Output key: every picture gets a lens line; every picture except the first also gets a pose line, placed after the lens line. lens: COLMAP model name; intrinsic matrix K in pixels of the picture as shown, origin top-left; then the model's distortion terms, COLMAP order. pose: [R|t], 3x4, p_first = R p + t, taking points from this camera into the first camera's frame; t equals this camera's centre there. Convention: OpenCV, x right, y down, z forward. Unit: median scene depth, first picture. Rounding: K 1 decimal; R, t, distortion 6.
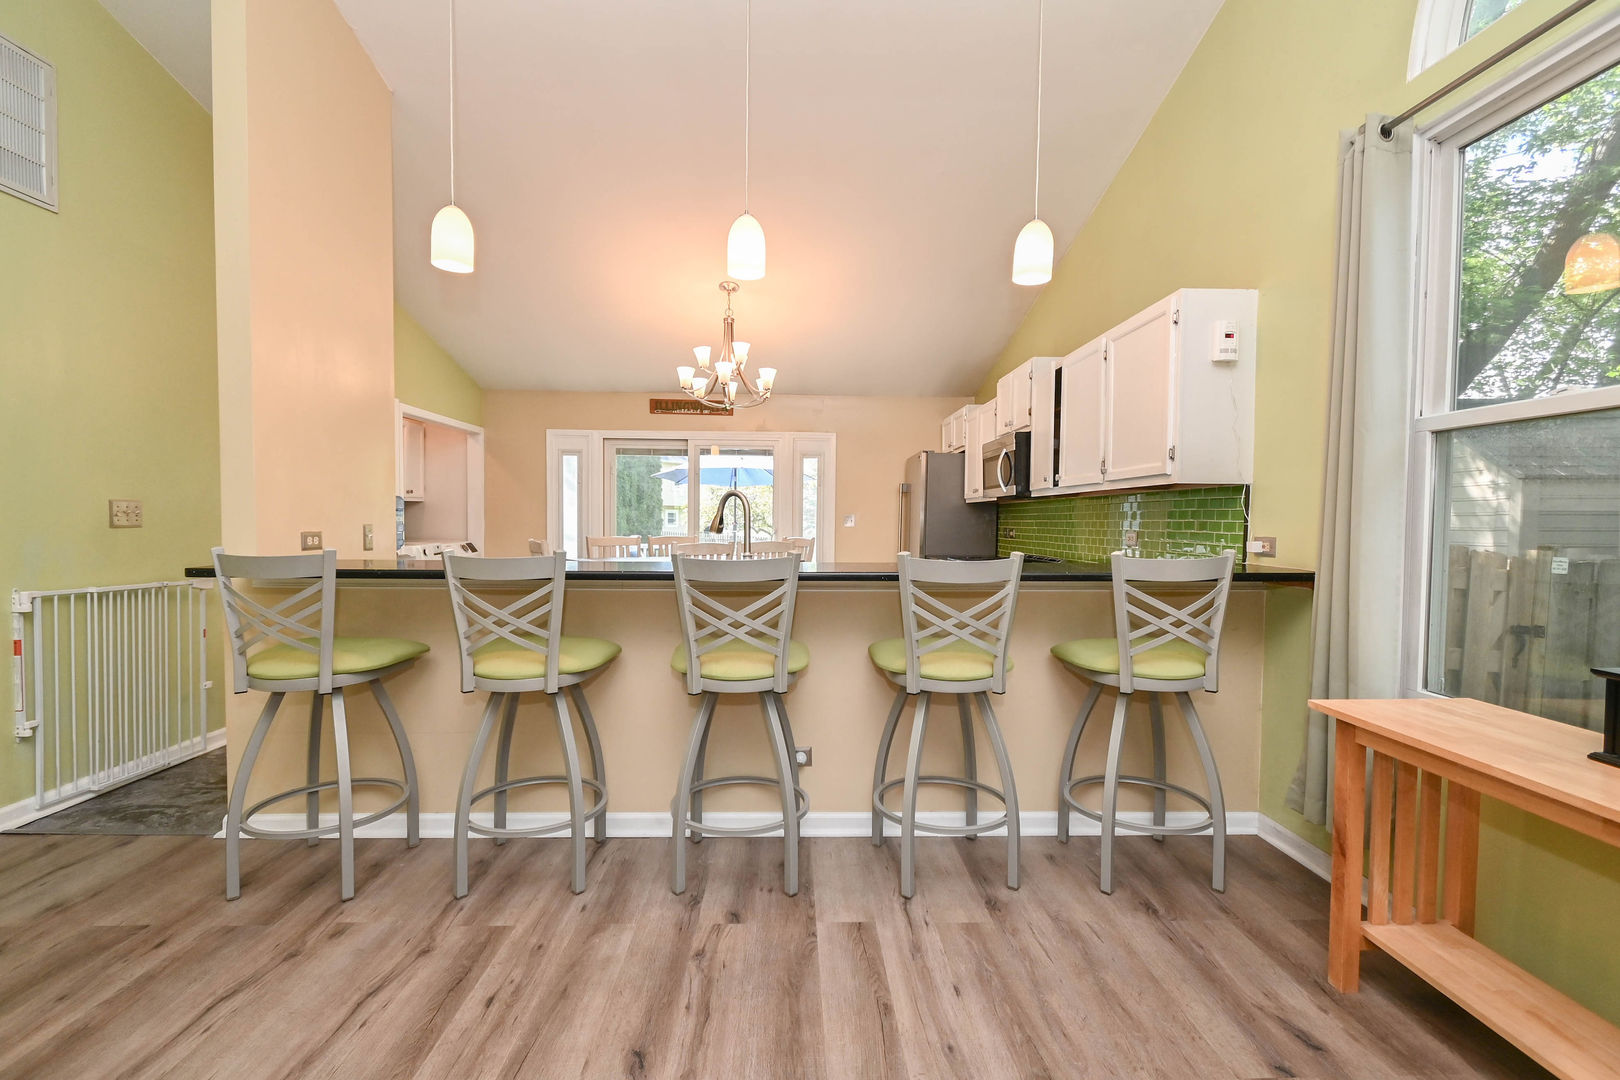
lens RADIAL K [[719.5, 0, 808.3], [0, 719.5, 539.3], [0, 0, 1]] dist [0.011673, -0.004538]
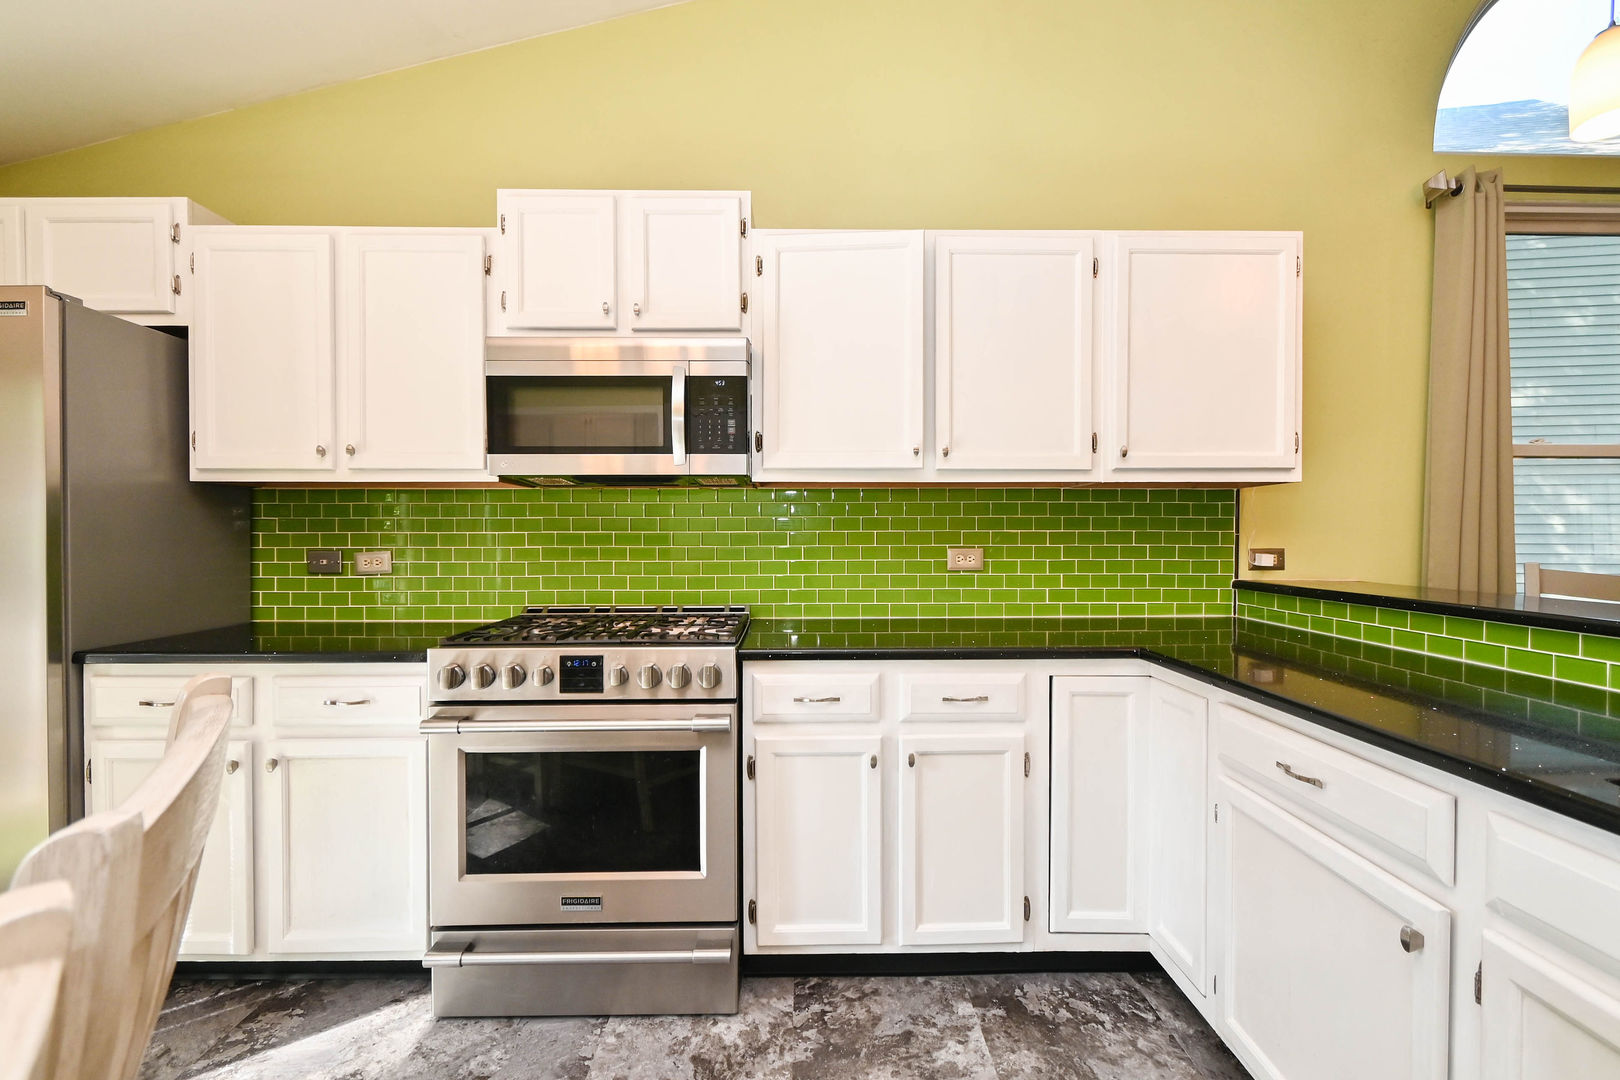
lens RADIAL K [[719.5, 0, 807.9], [0, 719.5, 536.6], [0, 0, 1]] dist [0.011673, -0.004538]
pose [[0.010532, -0.012854, 0.999862, -0.262852], [0.026460, 0.999571, 0.012572, -0.043260], [-0.999594, 0.026324, 0.010868, 1.489902]]
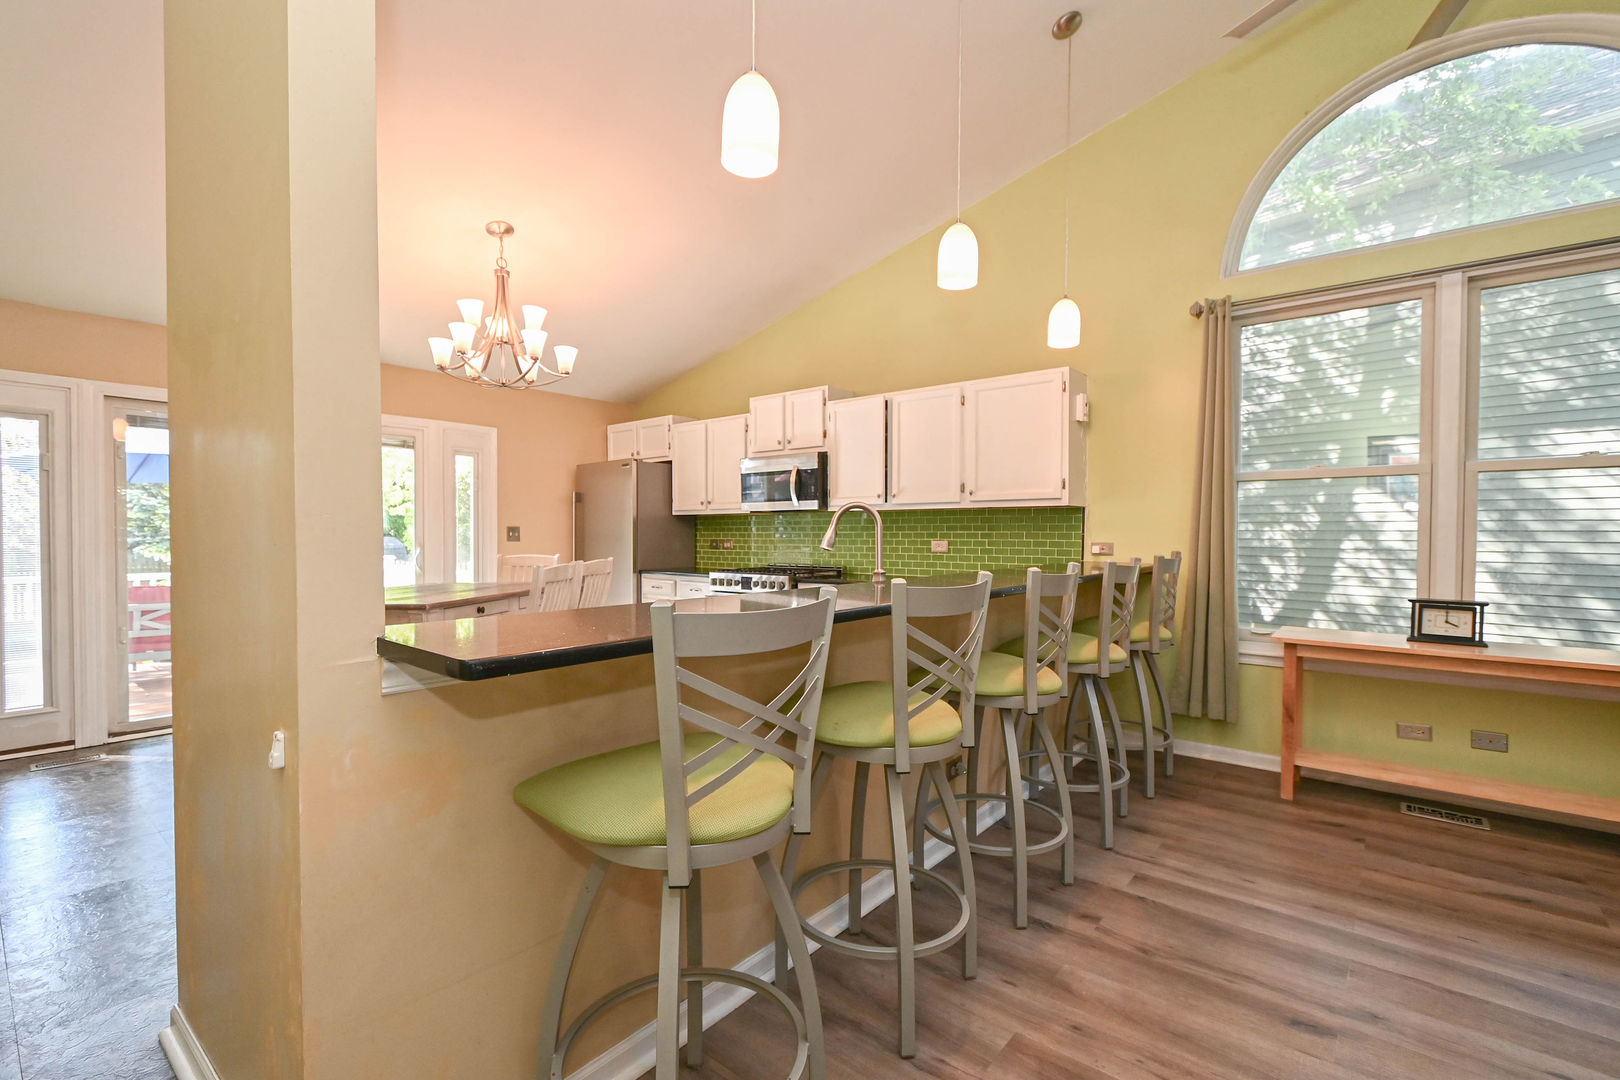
lens RADIAL K [[719.5, 0, 809.9], [0, 719.5, 542.7], [0, 0, 1]] dist [0.011673, -0.004538]
pose [[0.651932, -0.019901, 0.758016, -0.856096], [0.025712, 0.999661, 0.004132, -0.024118], [-0.757841, 0.016796, 0.652223, 0.460069]]
